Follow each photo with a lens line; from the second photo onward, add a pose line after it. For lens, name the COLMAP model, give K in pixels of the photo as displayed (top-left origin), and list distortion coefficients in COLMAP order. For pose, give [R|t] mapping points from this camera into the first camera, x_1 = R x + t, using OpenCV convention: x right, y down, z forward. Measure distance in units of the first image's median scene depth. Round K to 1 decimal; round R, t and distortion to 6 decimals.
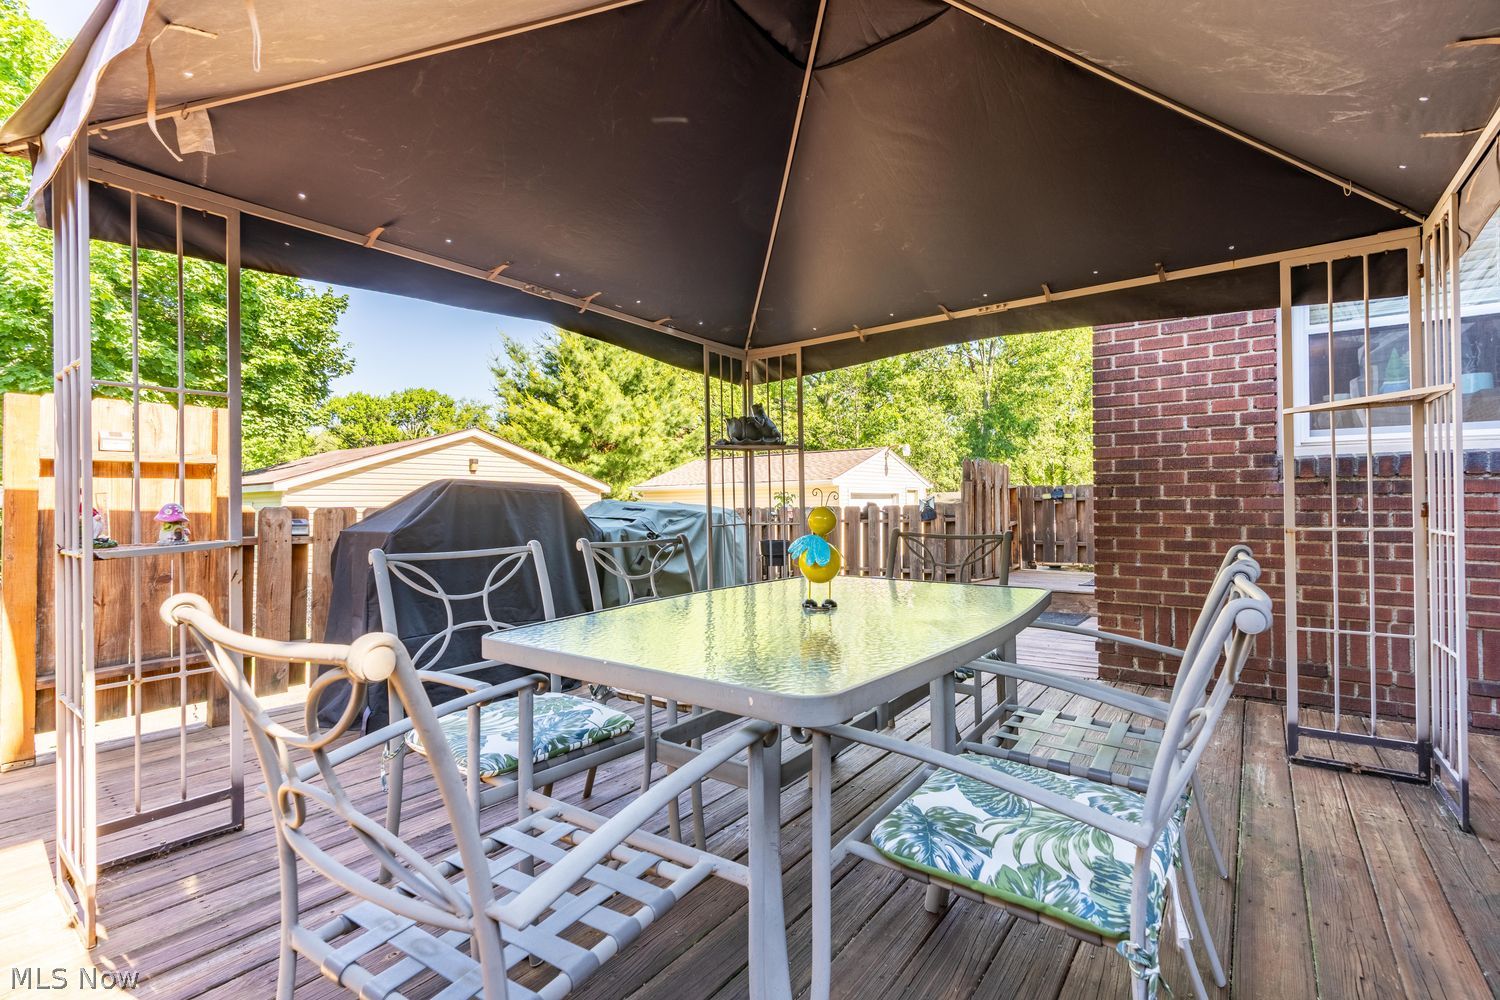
lens RADIAL K [[679.4, 0, 748.0], [0, 679.4, 499.4], [0, 0, 1]] dist [-0.007417, 0.004133]
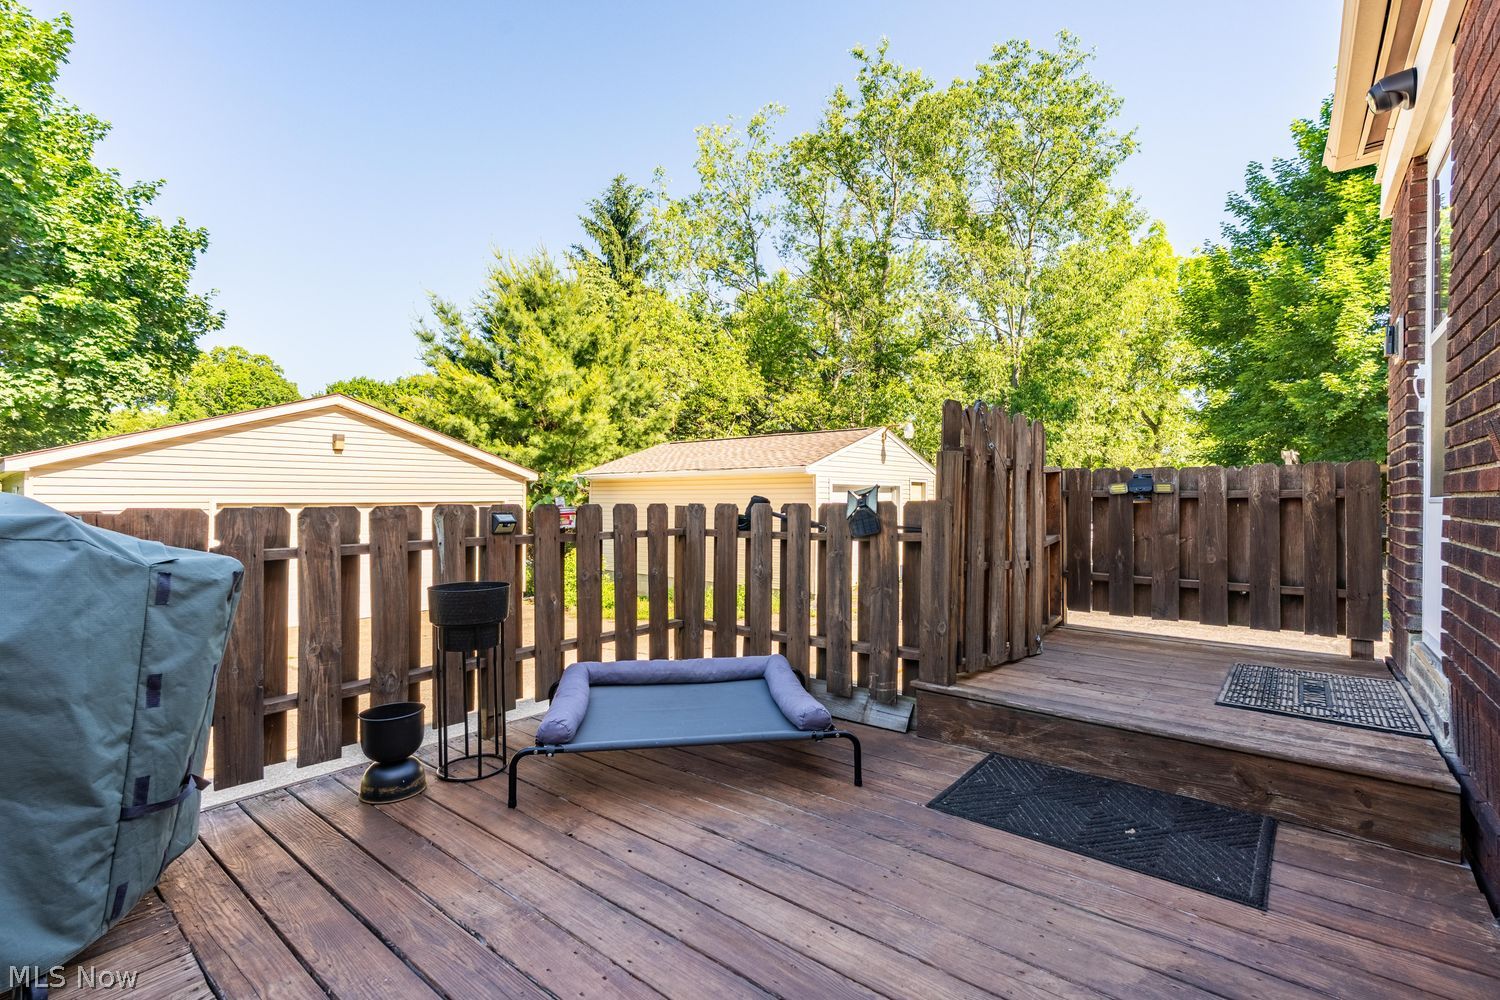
lens RADIAL K [[679.4, 0, 752.8], [0, 679.4, 503.8], [0, 0, 1]] dist [-0.007417, 0.004133]
pose [[0.999416, 0.011891, -0.032021, 0.069304], [-0.011364, 0.999798, 0.016574, 0.000618], [0.032211, -0.016201, 0.999350, 0.184343]]
